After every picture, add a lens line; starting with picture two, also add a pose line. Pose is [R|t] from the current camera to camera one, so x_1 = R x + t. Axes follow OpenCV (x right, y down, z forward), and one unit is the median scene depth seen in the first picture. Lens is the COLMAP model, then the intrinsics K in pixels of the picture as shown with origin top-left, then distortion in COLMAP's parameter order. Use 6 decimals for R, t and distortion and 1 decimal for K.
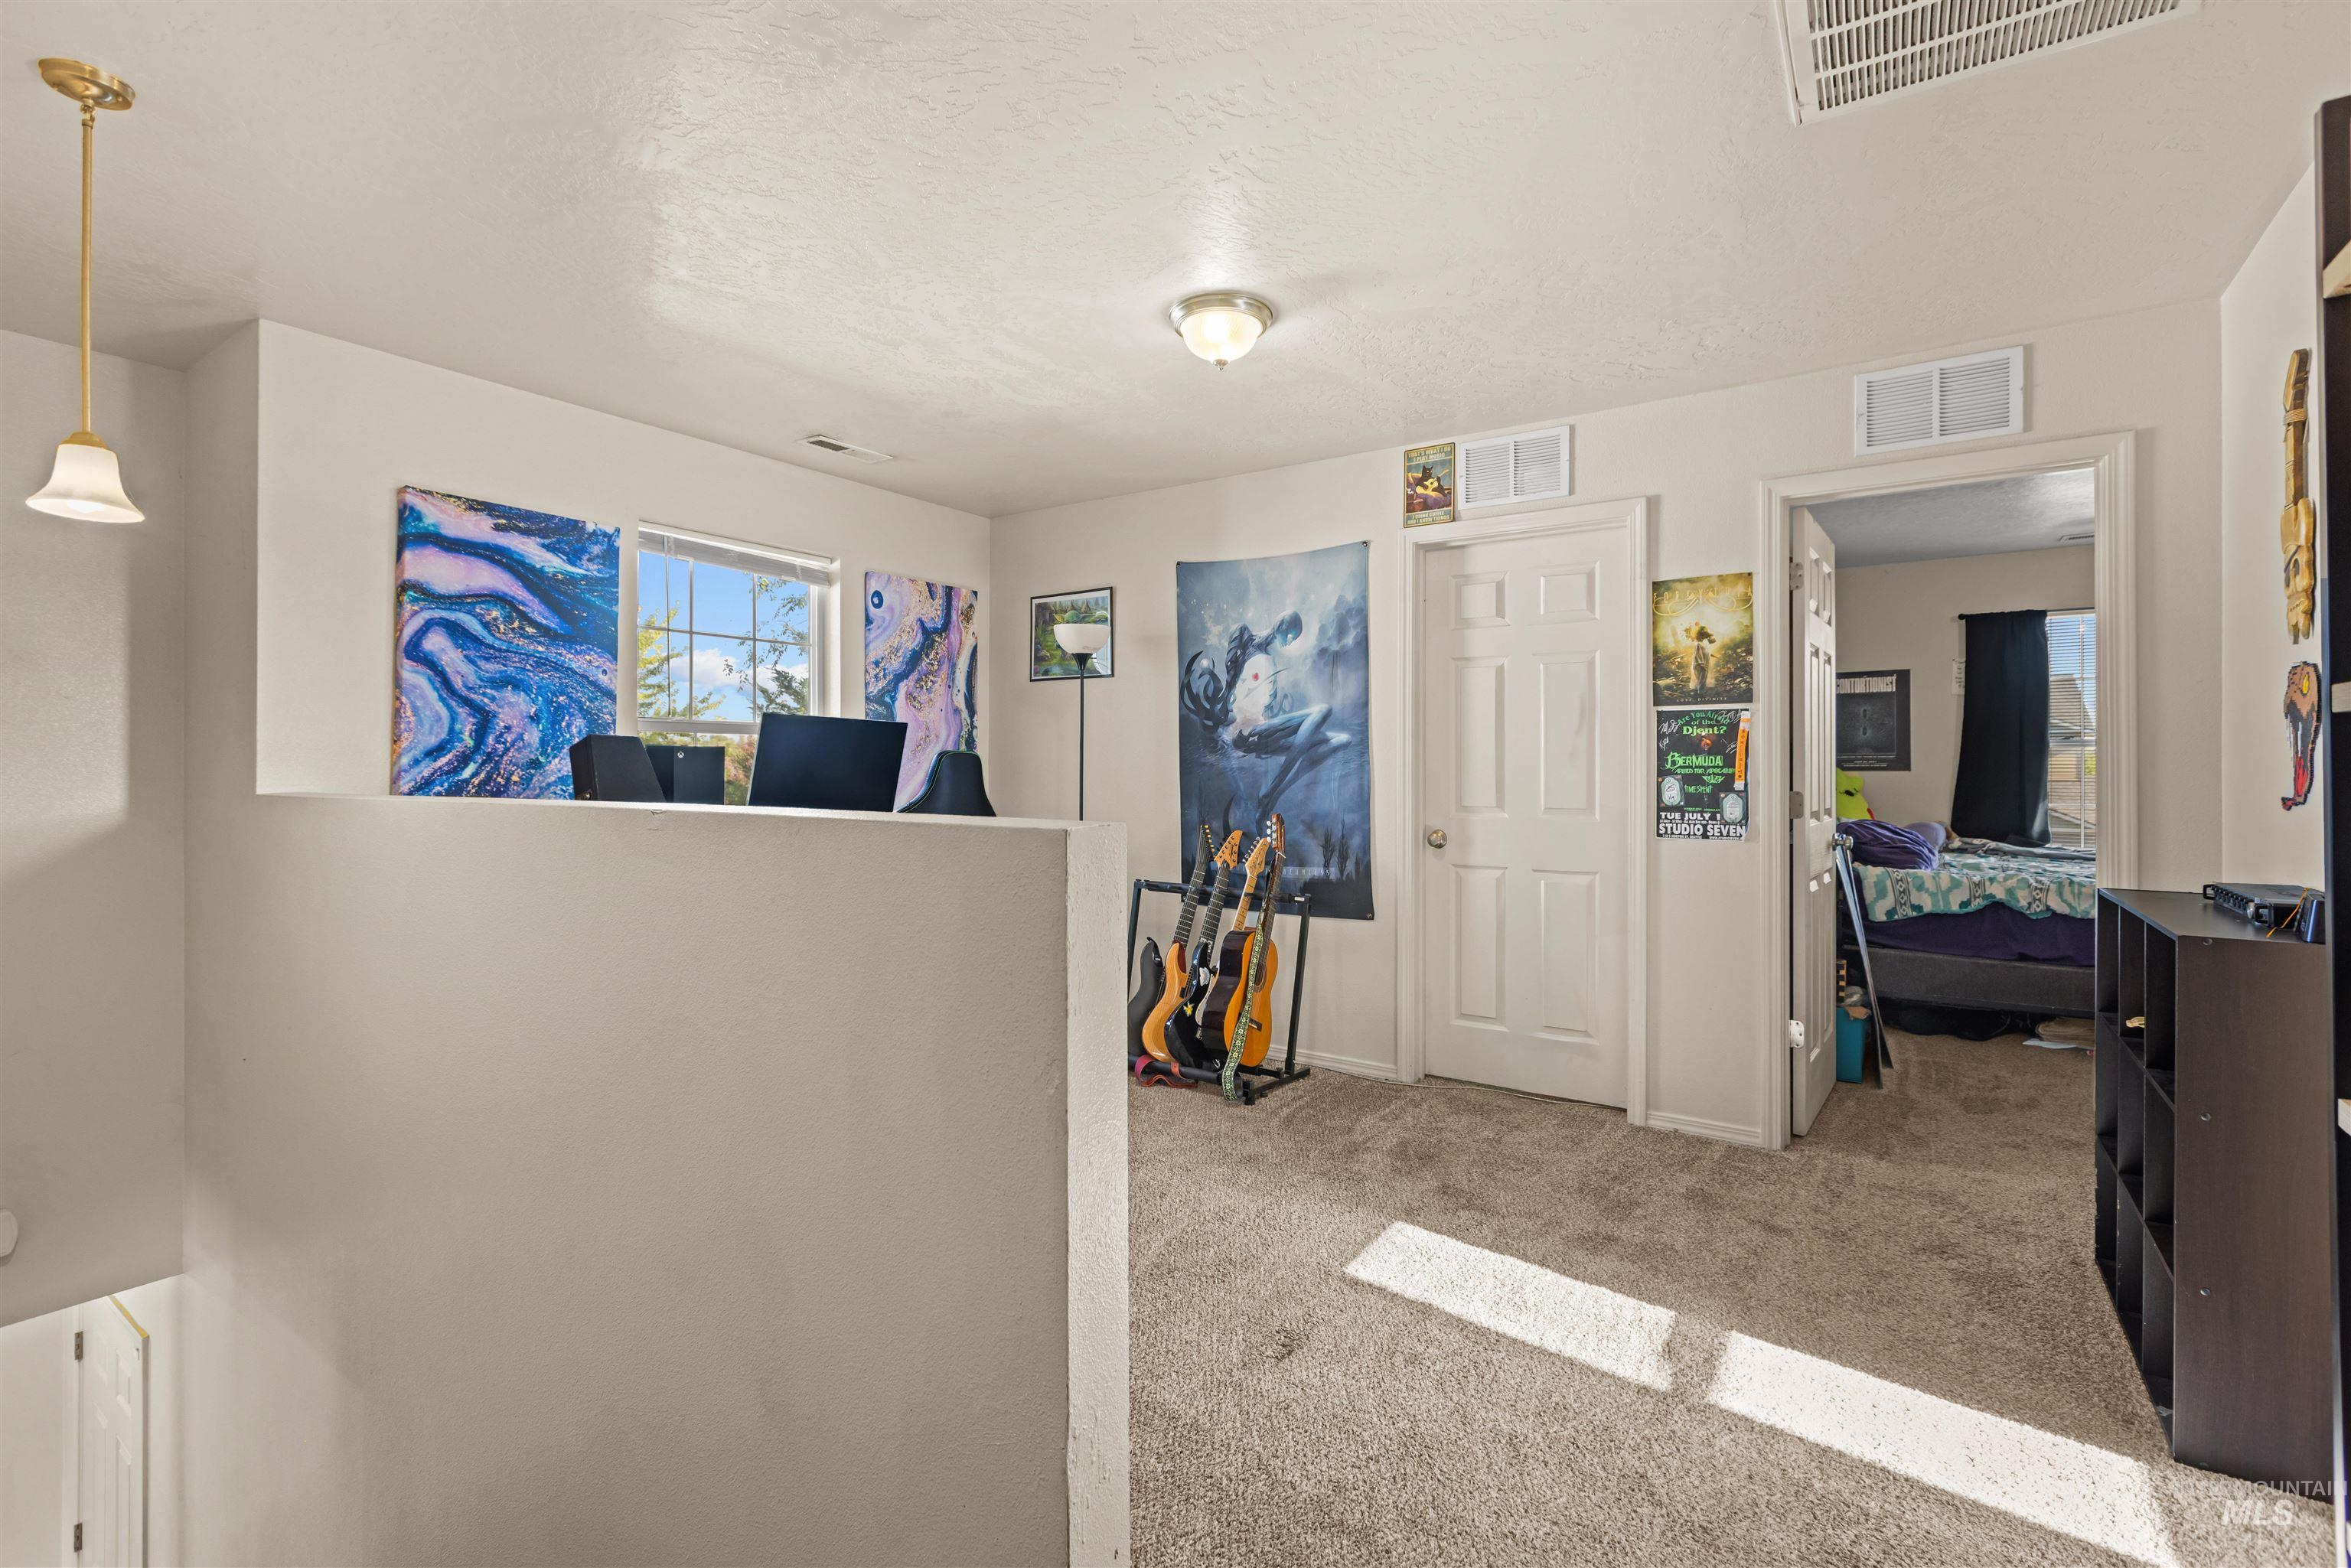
lens RADIAL K [[1066.9, 0, 1171.7], [0, 1066.9, 760.8], [0, 0, 1]] dist [0.001220, 0.000708]
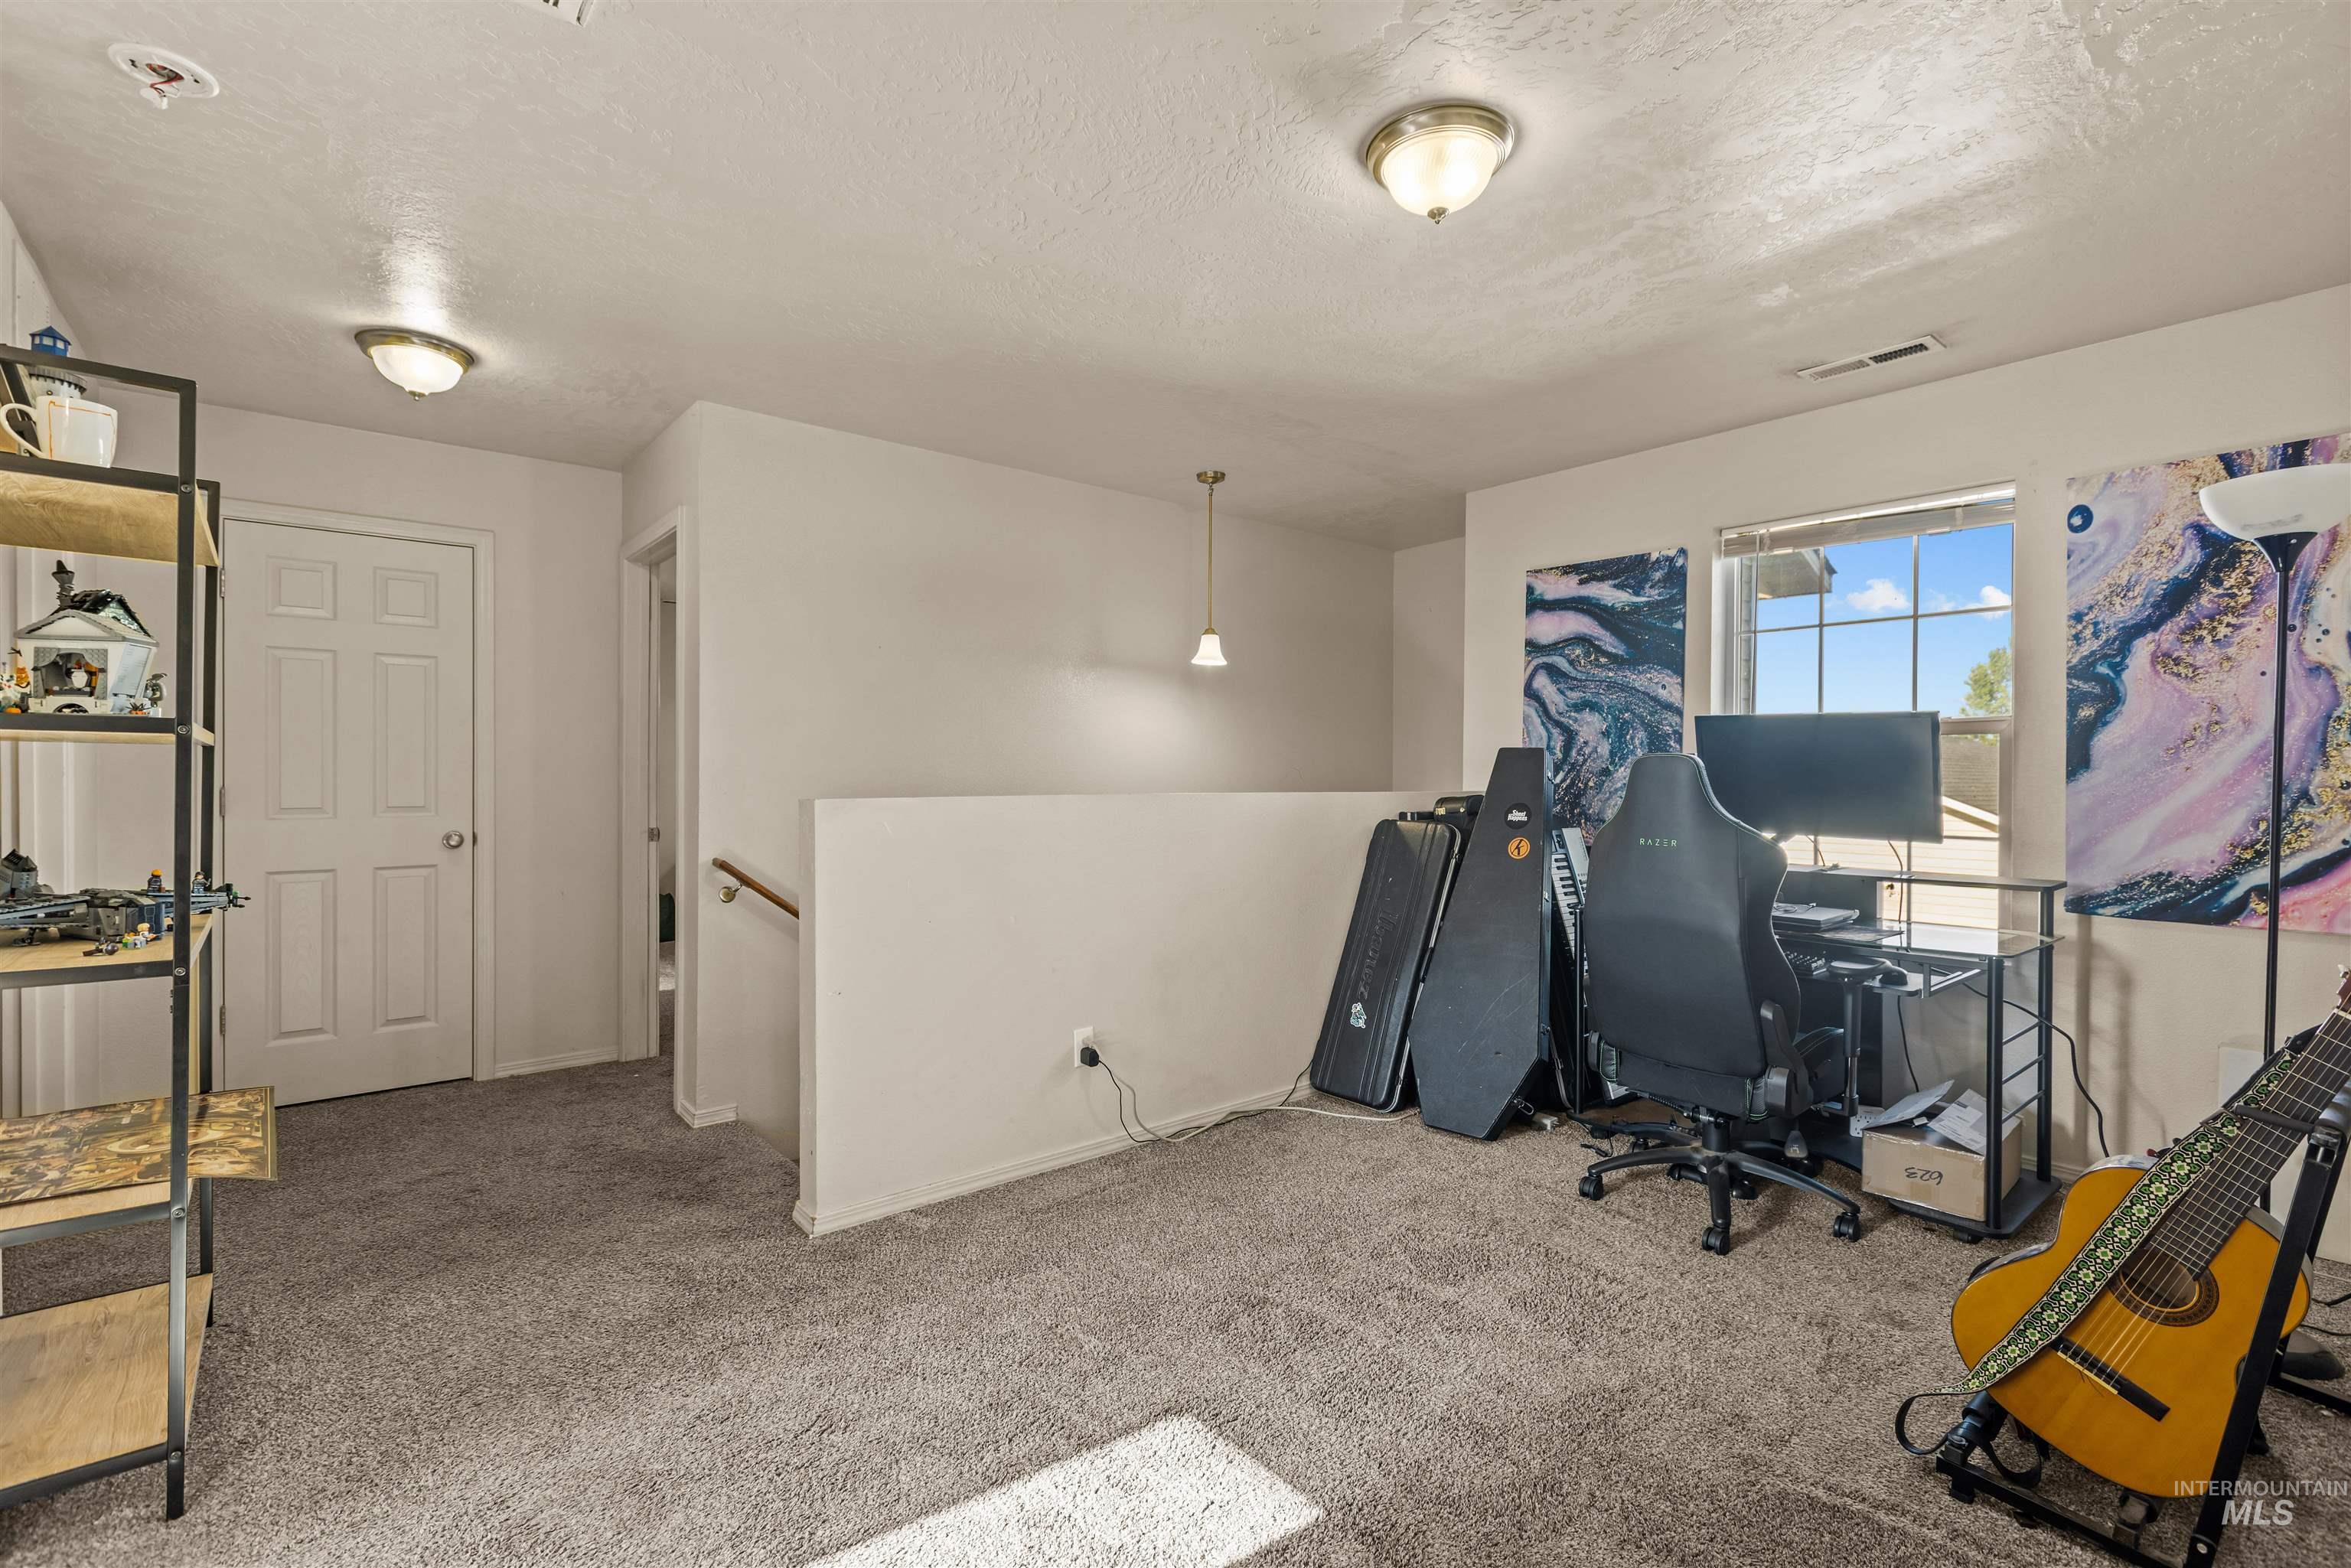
lens RADIAL K [[1052.9, 0, 1181.4], [0, 1052.9, 776.8], [0, 0, 1]] dist [0.006316, -0.001974]
pose [[-0.273845, -0.001085, -0.961773, 0.669533], [-0.000623, 0.999999, -0.000951, 0.009780], [0.961774, 0.000339, -0.273846, 0.878739]]
